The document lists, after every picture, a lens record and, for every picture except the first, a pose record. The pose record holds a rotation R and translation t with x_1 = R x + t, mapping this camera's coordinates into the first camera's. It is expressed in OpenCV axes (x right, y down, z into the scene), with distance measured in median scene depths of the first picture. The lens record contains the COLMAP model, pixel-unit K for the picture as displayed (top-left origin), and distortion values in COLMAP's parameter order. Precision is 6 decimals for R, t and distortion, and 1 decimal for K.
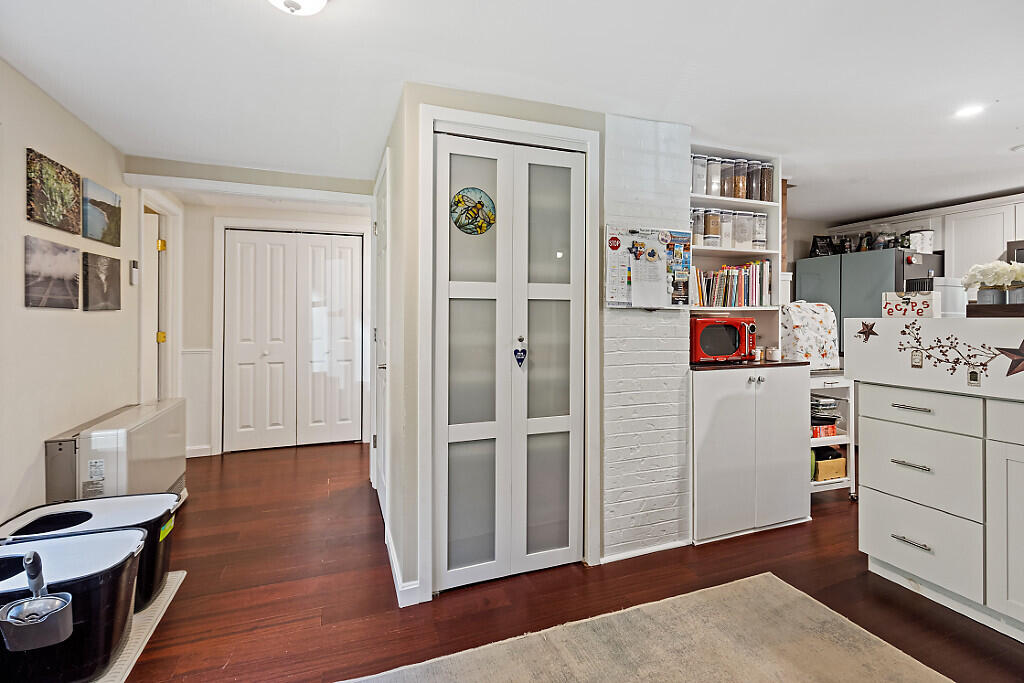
lens RADIAL K [[474.5, 0, 512.5], [0, 474.5, 318.5], [0, 0, 1]] dist [-0.000125, -0.000410]
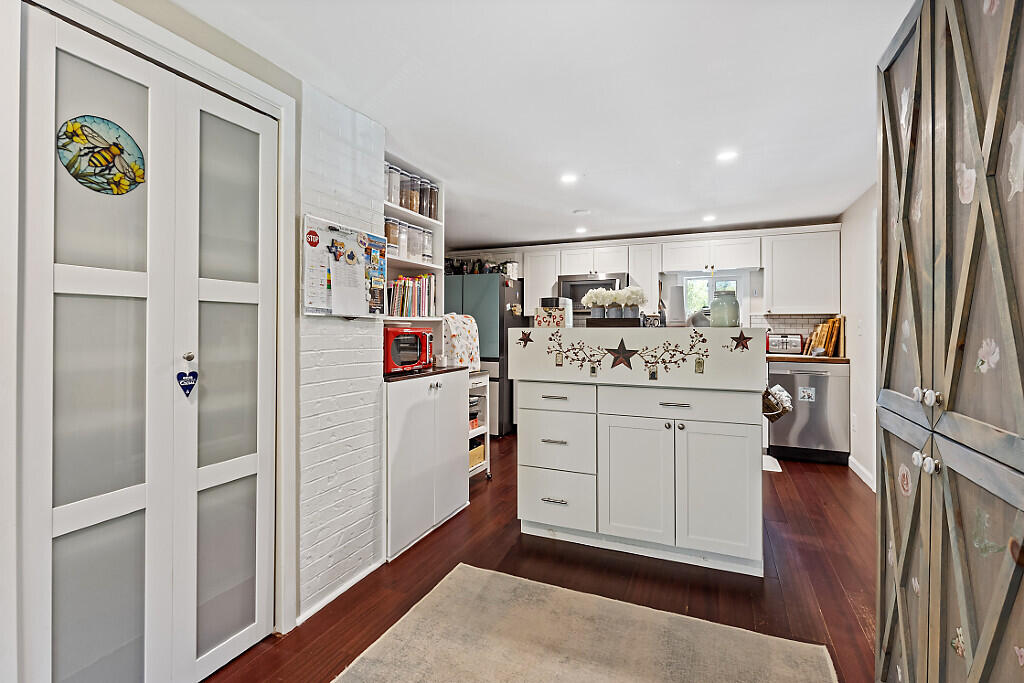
lens RADIAL K [[470.5, 0, 512.0], [0, 470.5, 331.1], [0, 0, 1]] dist [-0.000690, -0.000321]
pose [[0.697083, -0.002894, 0.716984, -0.137467], [-0.000128, 0.999991, 0.004162, 0.002085], [-0.716990, -0.002993, 0.697077, 0.163392]]
